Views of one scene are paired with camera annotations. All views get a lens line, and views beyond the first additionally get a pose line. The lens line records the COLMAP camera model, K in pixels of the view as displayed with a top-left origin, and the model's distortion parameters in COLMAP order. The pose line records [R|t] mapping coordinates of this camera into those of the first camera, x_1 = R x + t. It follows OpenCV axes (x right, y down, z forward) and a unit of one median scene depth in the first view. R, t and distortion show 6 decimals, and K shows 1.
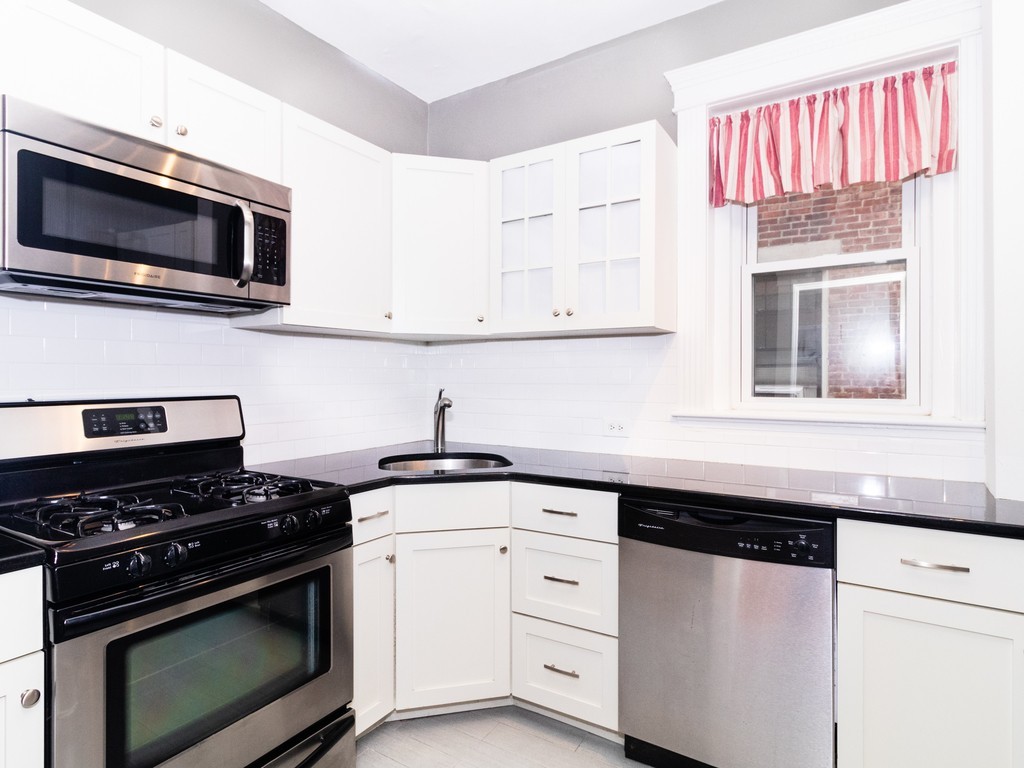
lens RADIAL K [[558.3, 0, 503.3], [0, 558.3, 377.4], [0, 0, 1]] dist [0.001714, 0.000015]
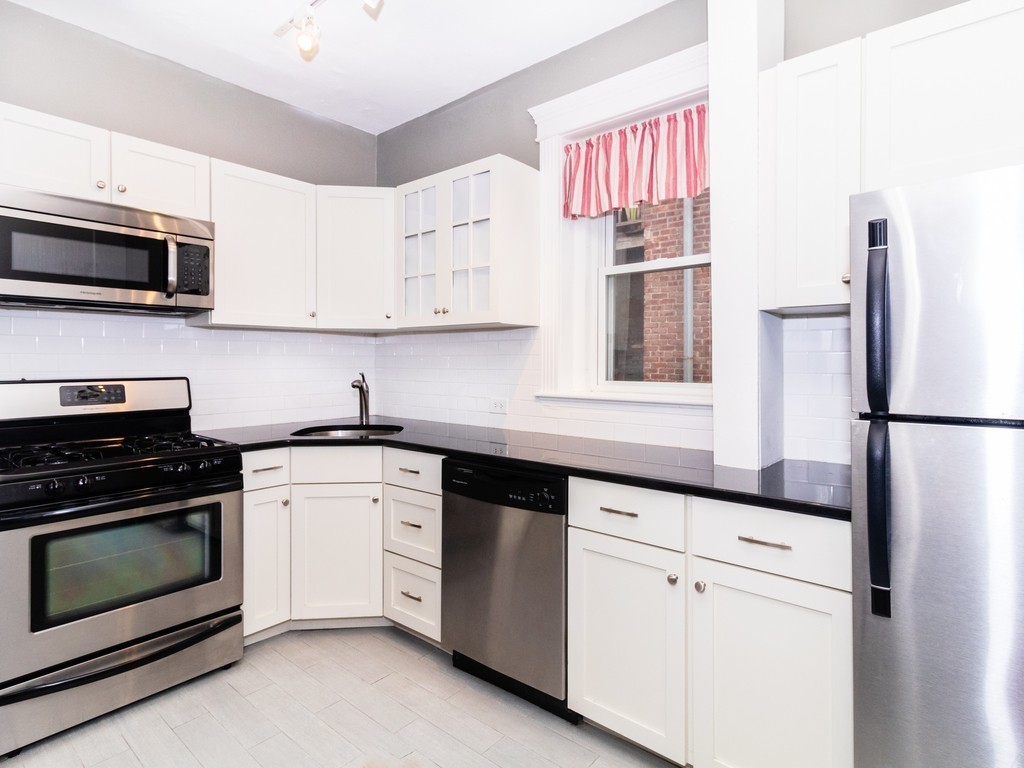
lens RADIAL K [[543.3, 0, 507.9], [0, 543.3, 359.4], [0, 0, 1]] dist [0.005318, -0.000188]
pose [[0.990540, 0.000880, -0.137218, 0.471388], [-0.001343, 0.999994, -0.003286, -0.006621], [0.137215, 0.003440, 0.990535, -0.183993]]
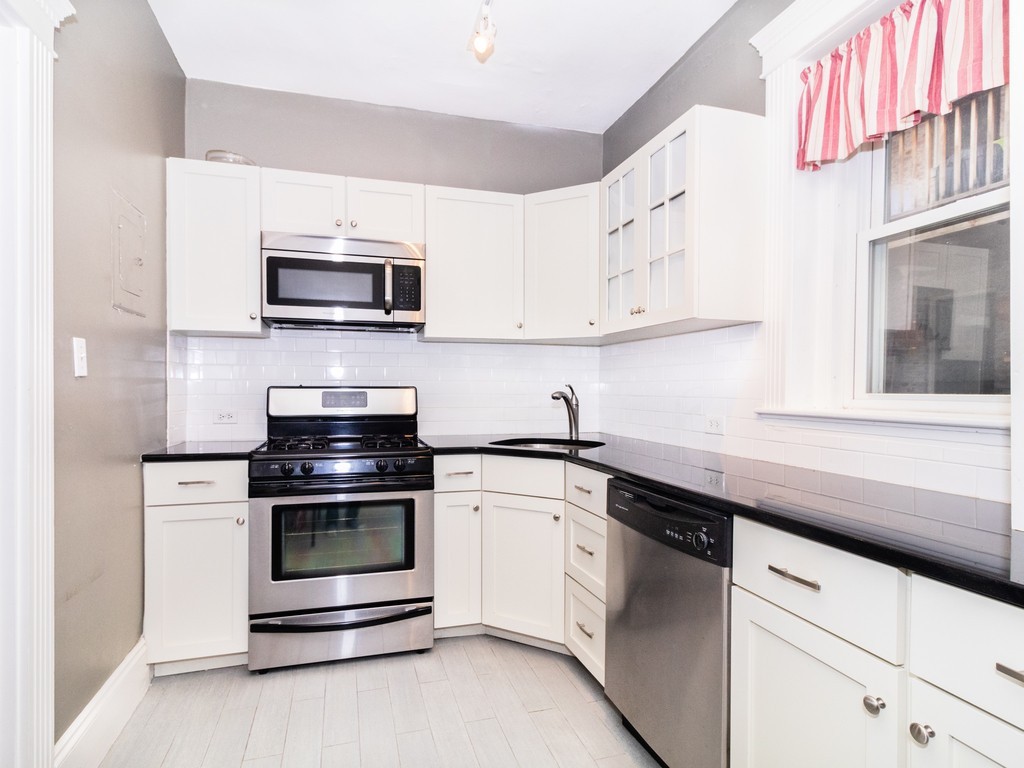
lens RADIAL K [[539.2, 0, 499.4], [0, 539.2, 392.7], [0, 0, 1]] dist [0.003269, 0.000205]
pose [[0.750491, 0.009522, -0.660813, 0.665691], [-0.005491, 0.999952, 0.008173, 0.036599], [0.660858, -0.002506, 0.750506, 0.066478]]
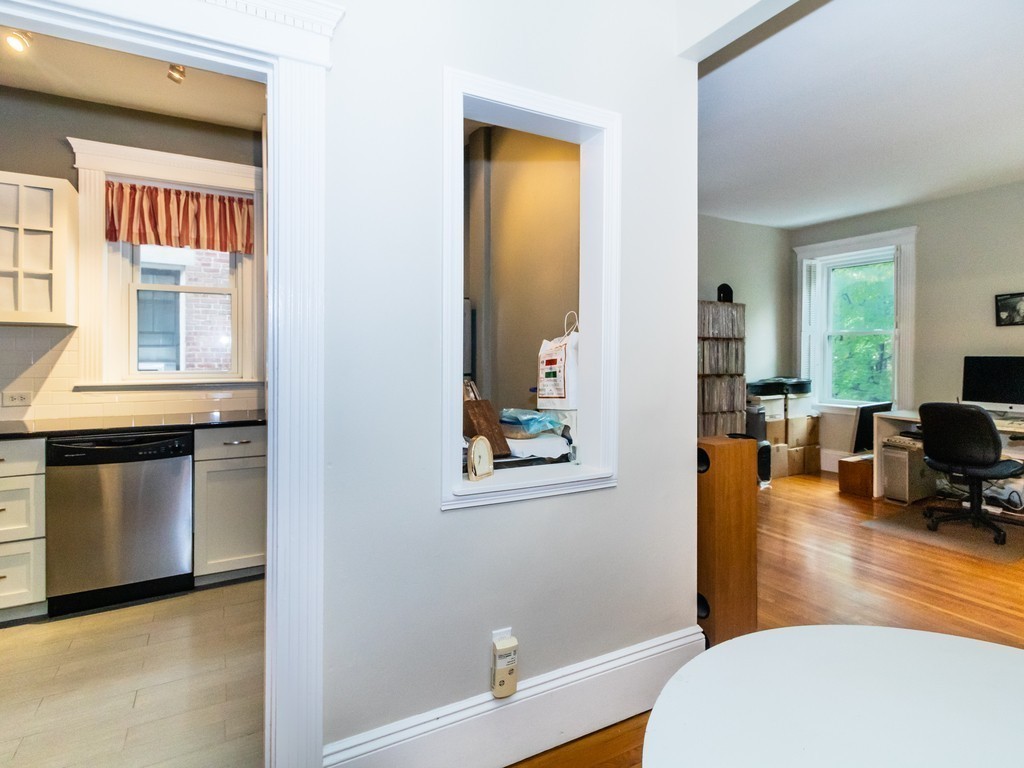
lens RADIAL K [[534.2, 0, 513.4], [0, 534.2, 357.0], [0, 0, 1]] dist [0.002707, -0.000731]
pose [[0.470008, -0.003433, 0.882656, -0.417308], [-0.001659, 0.999987, 0.004773, -0.014386], [-0.882661, -0.003707, 0.469996, -0.681776]]
